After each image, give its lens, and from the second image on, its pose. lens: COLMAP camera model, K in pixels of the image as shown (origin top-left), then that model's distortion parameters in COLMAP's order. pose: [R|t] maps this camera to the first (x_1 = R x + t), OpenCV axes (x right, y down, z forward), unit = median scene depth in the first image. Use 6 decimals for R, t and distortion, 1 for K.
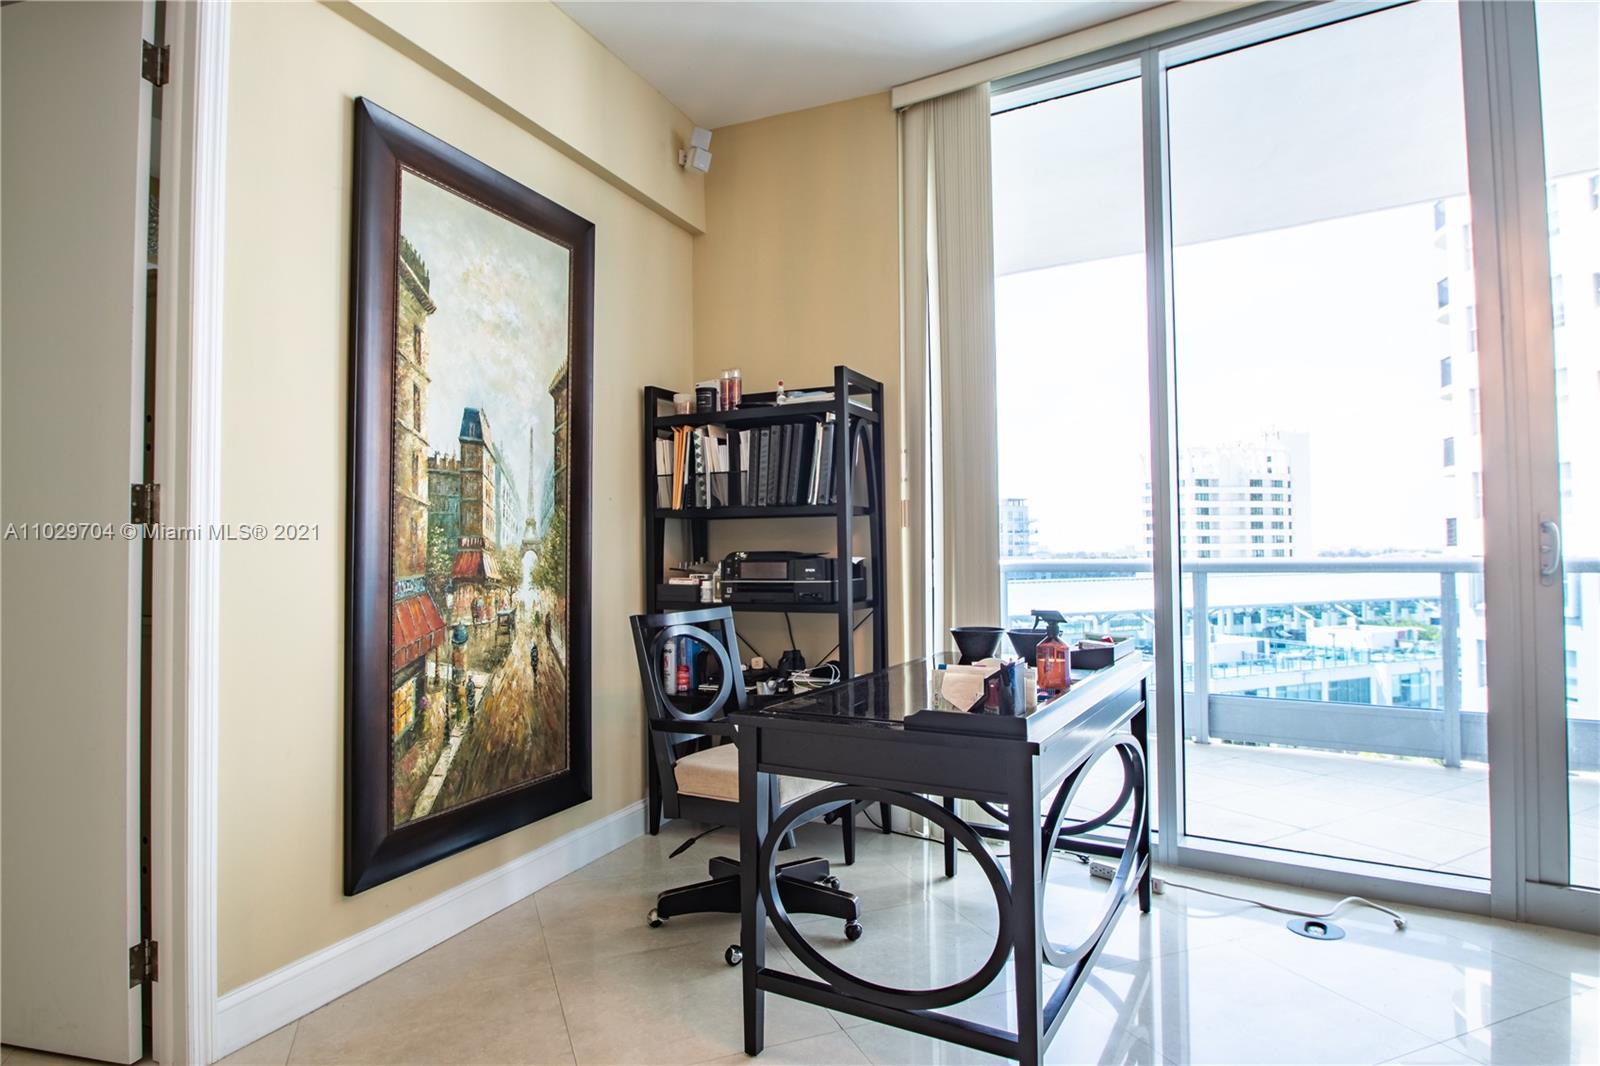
lens RADIAL K [[909.1, 0, 804.2], [0, 909.1, 525.5], [0, 0, 1]] dist [-0.020740, 0.002186]
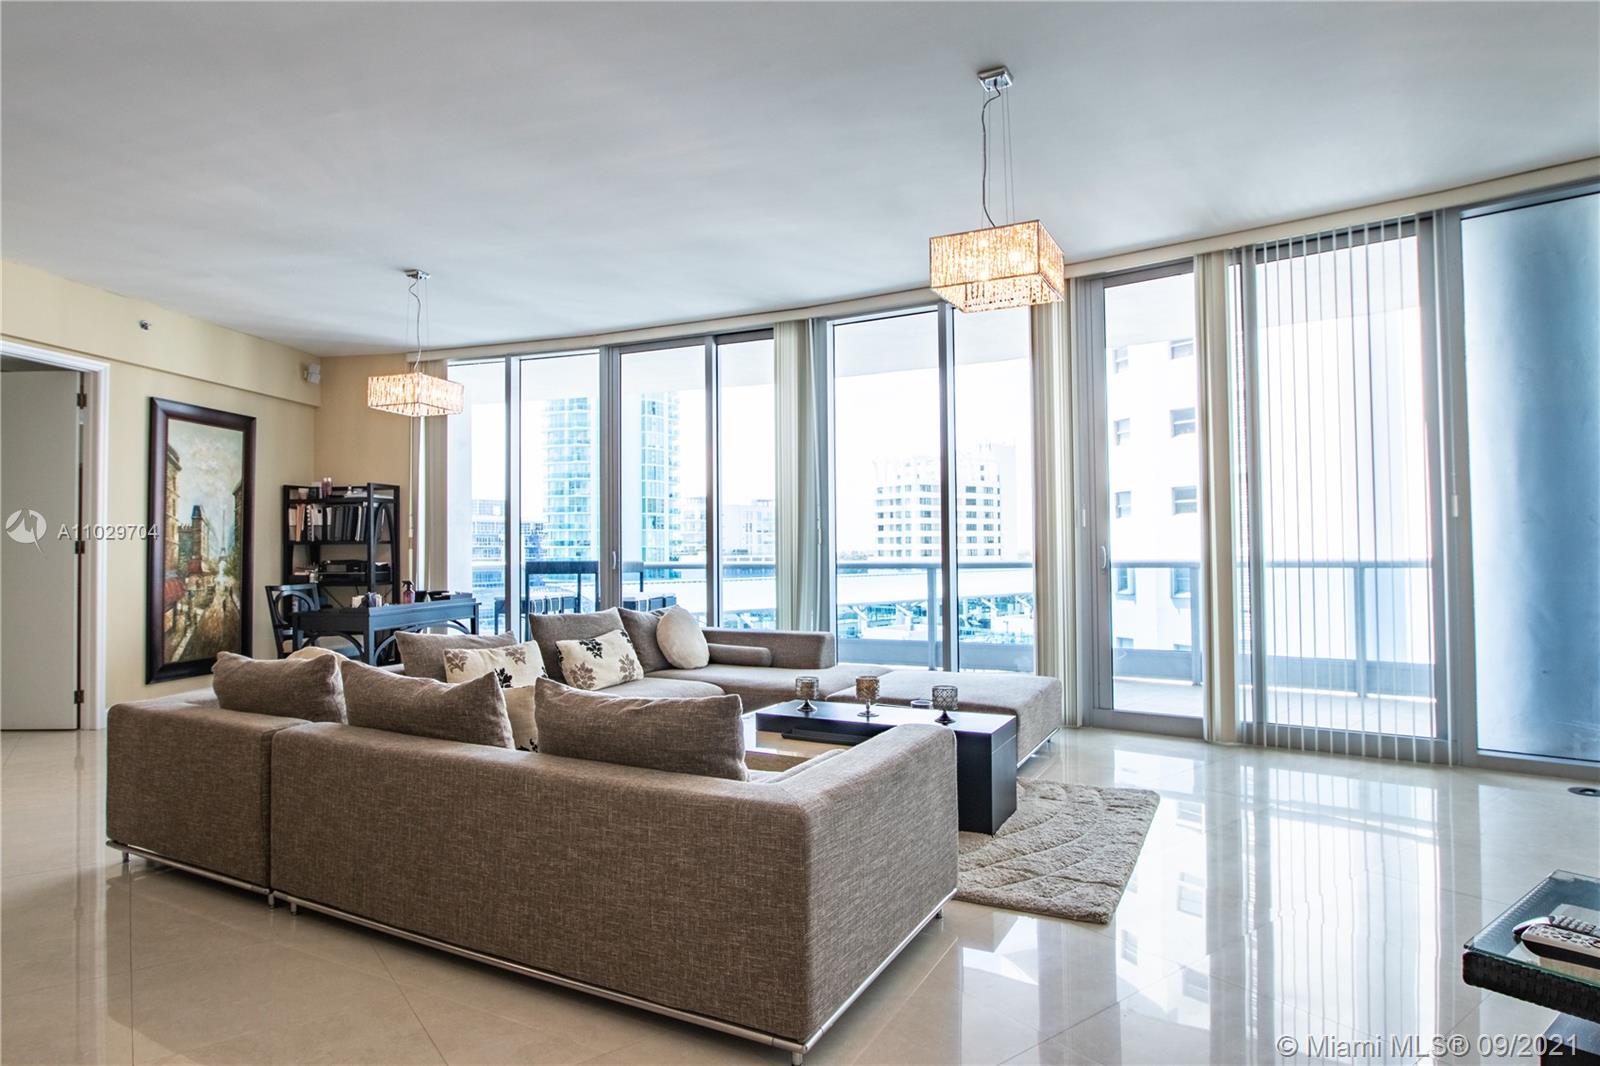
lens RADIAL K [[909.1, 0, 804.2], [0, 909.1, 525.5], [0, 0, 1]] dist [-0.020740, 0.002186]
pose [[0.965784, 0.007853, 0.259228, 0.554626], [-0.008315, 0.999965, 0.000684, -0.078158], [-0.259214, -0.002816, 0.965816, -1.672645]]
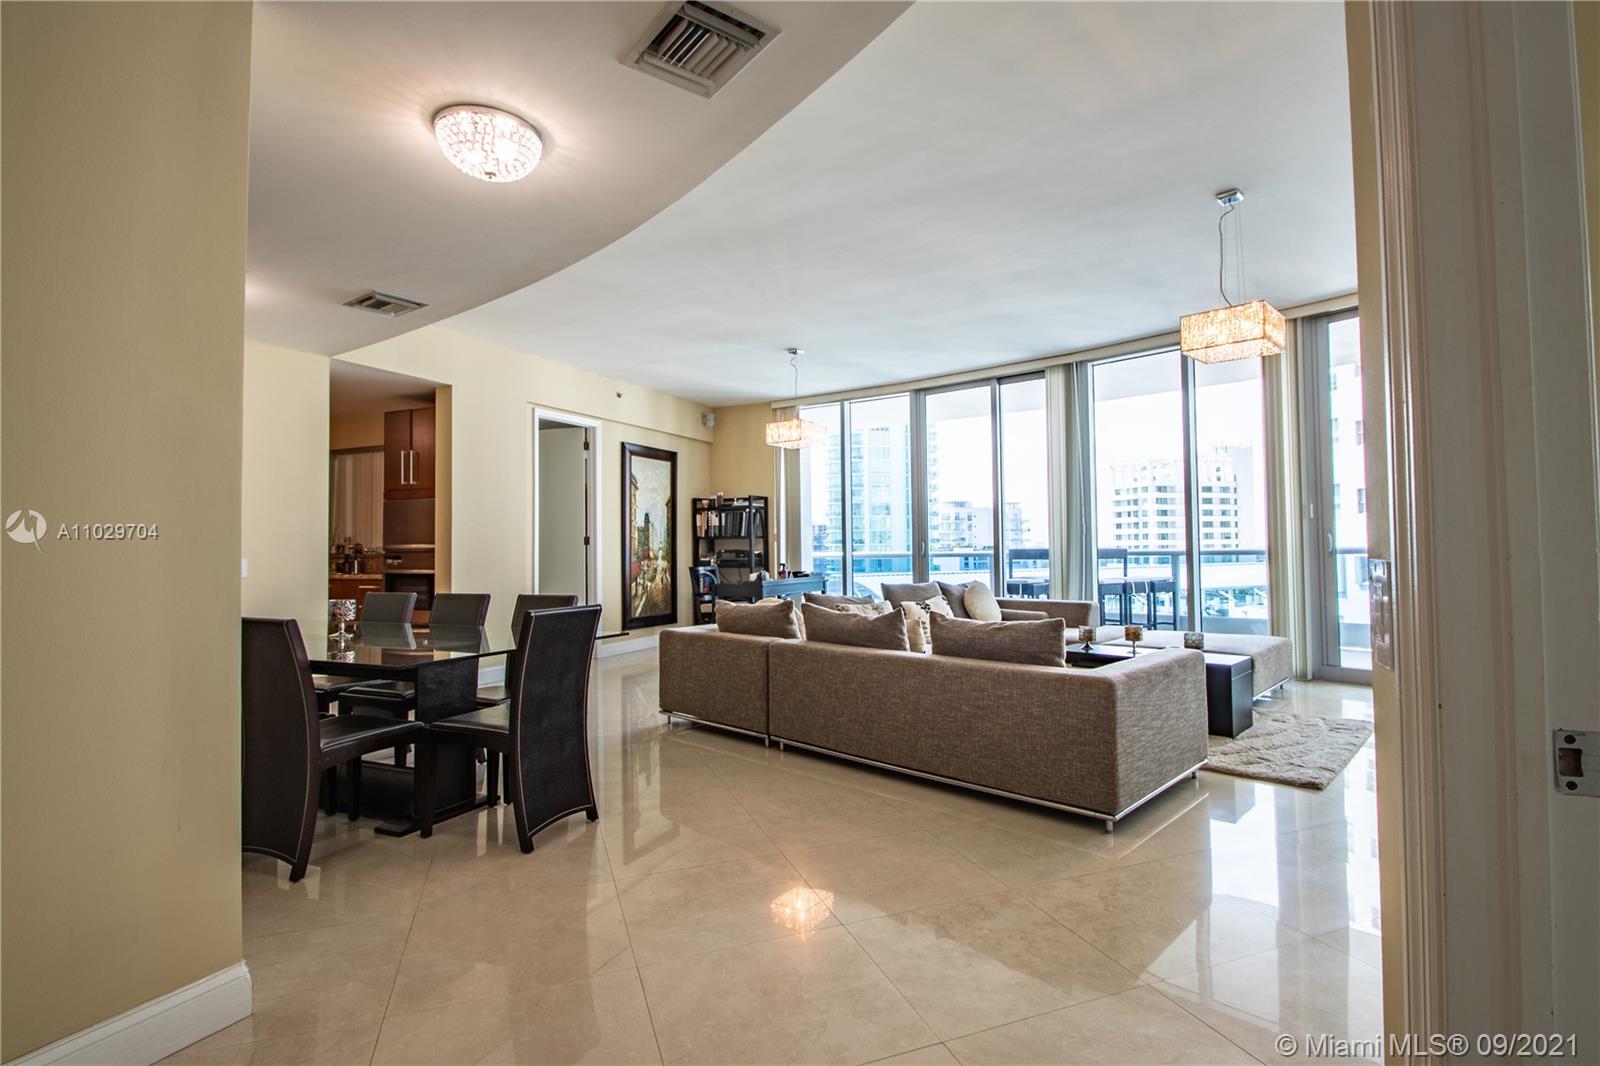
lens RADIAL K [[779.8, 0, 834.6], [0, 779.8, 527.7], [0, 0, 1]] dist [-0.020636, 0.036980]
pose [[0.999986, -0.004096, -0.003241, 0.383004], [0.004106, 0.999986, 0.003221, -0.065551], [0.003228, -0.003234, 0.999990, -2.010412]]
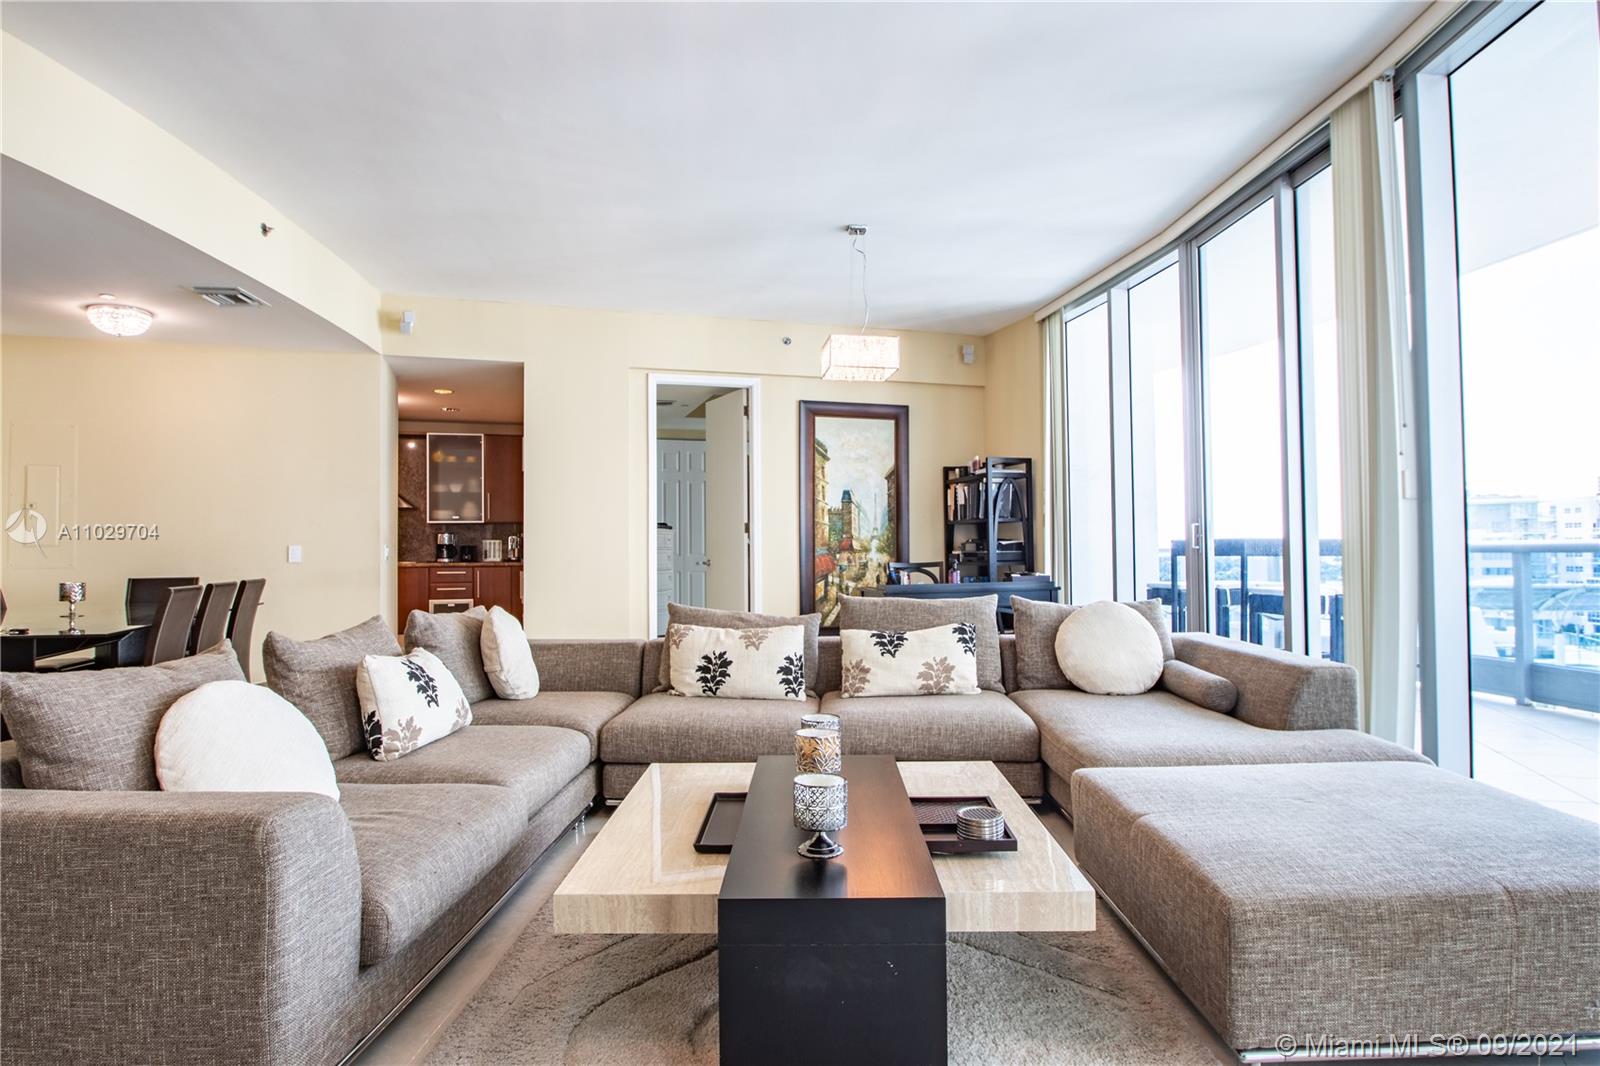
lens RADIAL K [[909.1, 0, 804.2], [0, 909.1, 525.5], [0, 0, 1]] dist [-0.020740, 0.002186]
pose [[0.658205, -0.017204, -0.752643, 1.522805], [0.026559, 0.999647, 0.000377, -0.018807], [0.752371, -0.020238, 0.658429, -0.890720]]
